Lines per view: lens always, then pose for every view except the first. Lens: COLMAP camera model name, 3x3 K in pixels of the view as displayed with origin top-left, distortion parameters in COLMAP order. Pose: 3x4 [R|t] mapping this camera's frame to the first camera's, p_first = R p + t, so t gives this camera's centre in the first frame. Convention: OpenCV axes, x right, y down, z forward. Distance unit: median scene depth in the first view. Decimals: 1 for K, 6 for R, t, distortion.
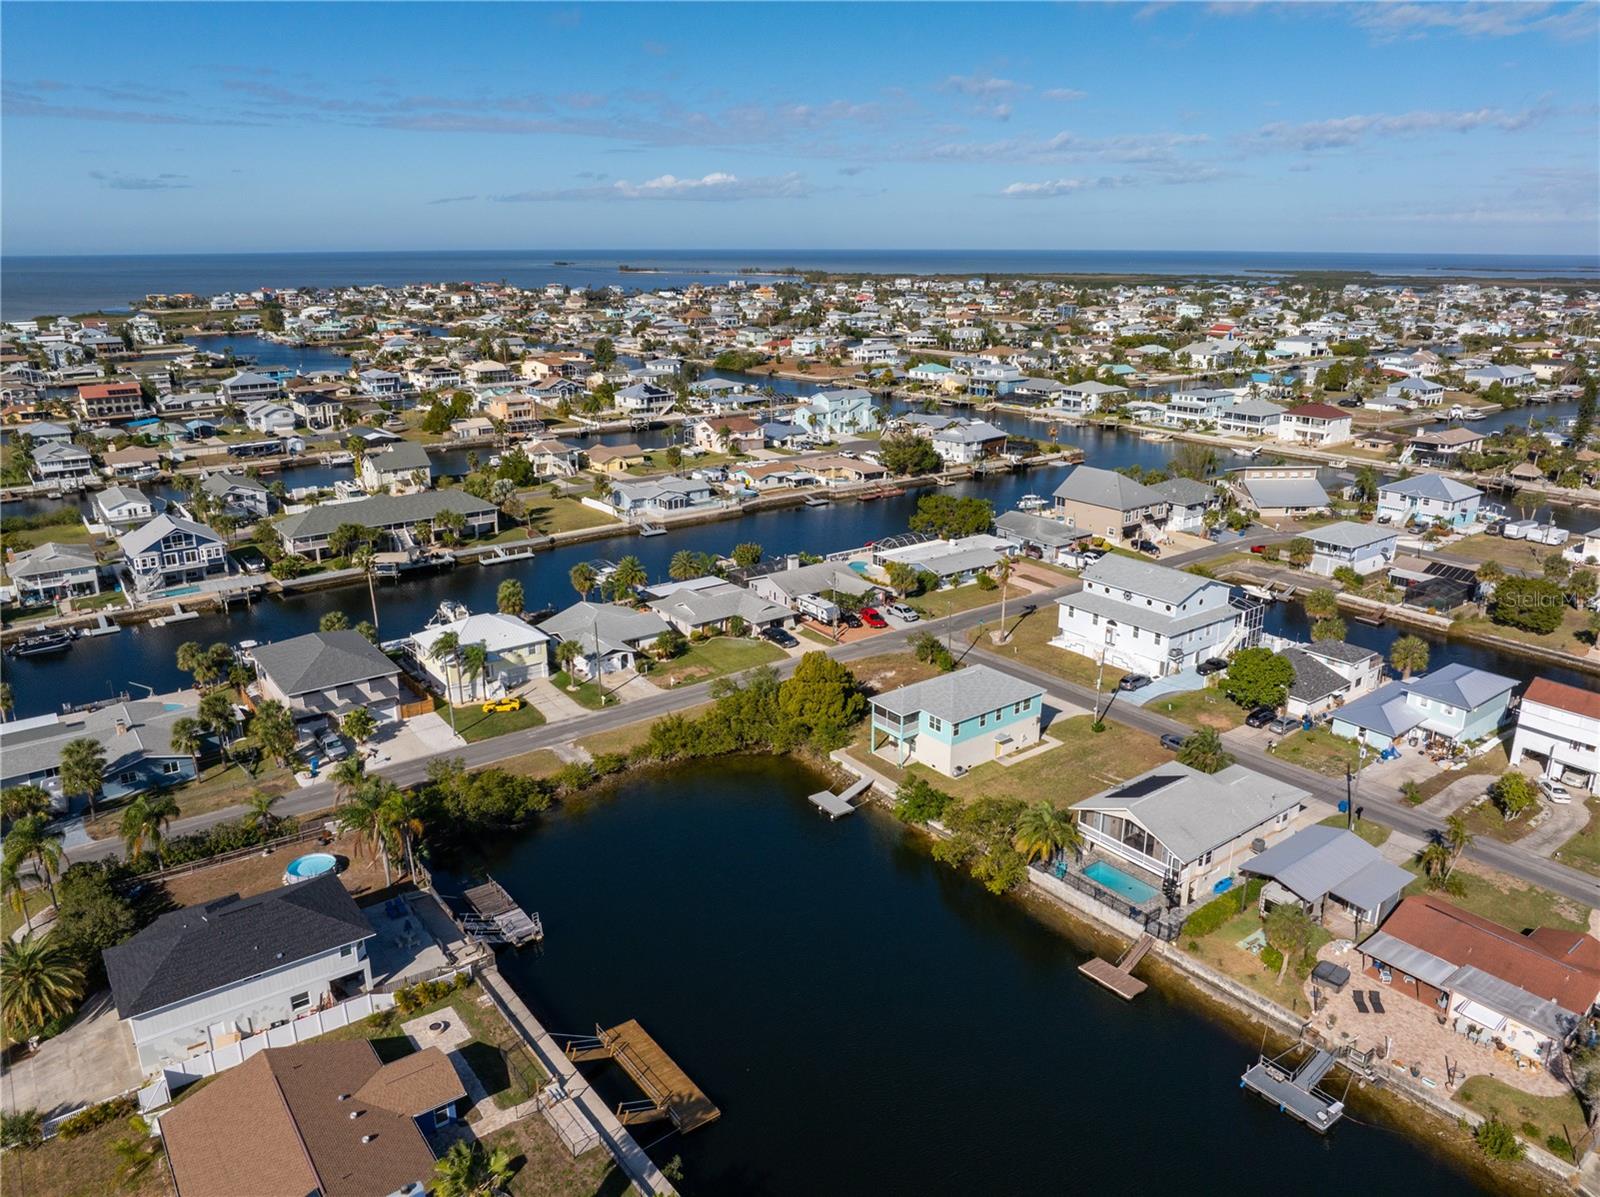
lens RADIAL K [[1119.8, 0, 800.0], [0, 1119.8, 598.5], [0, 0, 1]] dist [-0.025943, -0.000762]
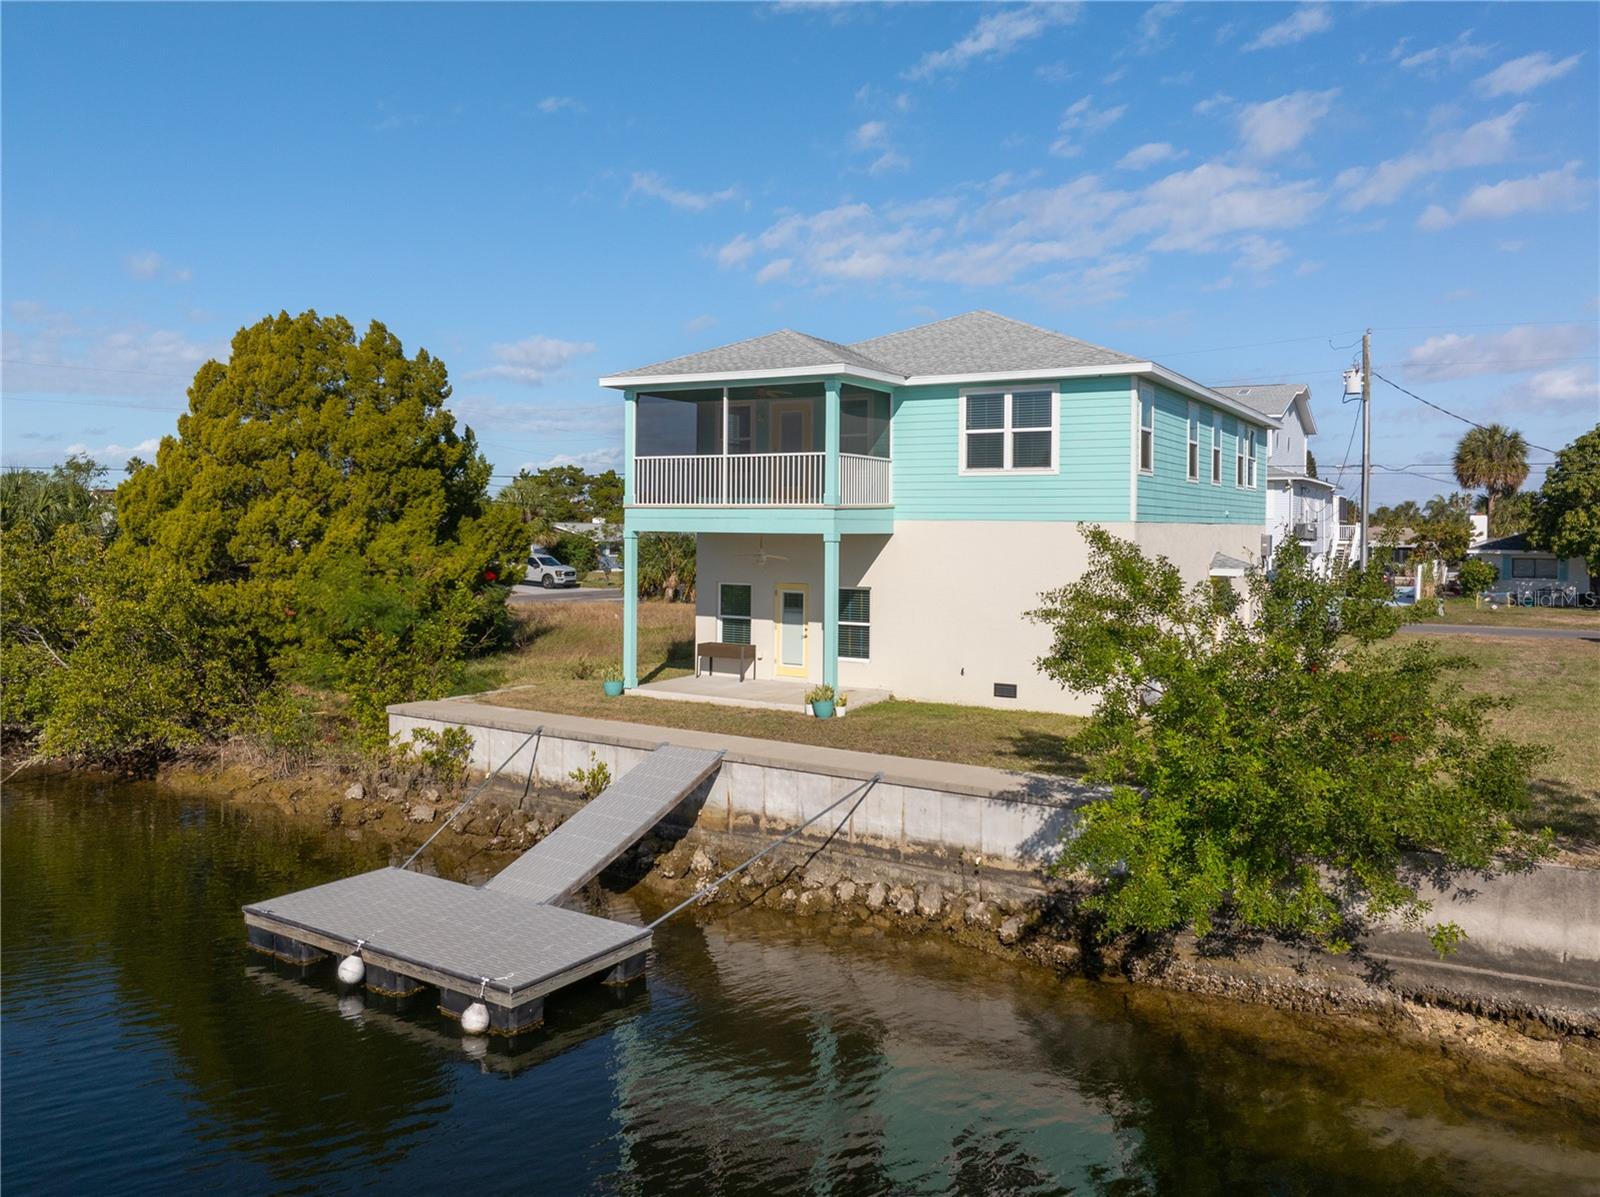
lens RADIAL K [[1119.8, 0, 800.0], [0, 1119.8, 598.5], [0, 0, 1]] dist [-0.025943, -0.000762]
pose [[0.900457, 0.019695, 0.434499, 0.003929], [0.094111, 0.966487, -0.238844, 0.083683], [-0.424642, 0.255960, 0.868426, 0.399268]]
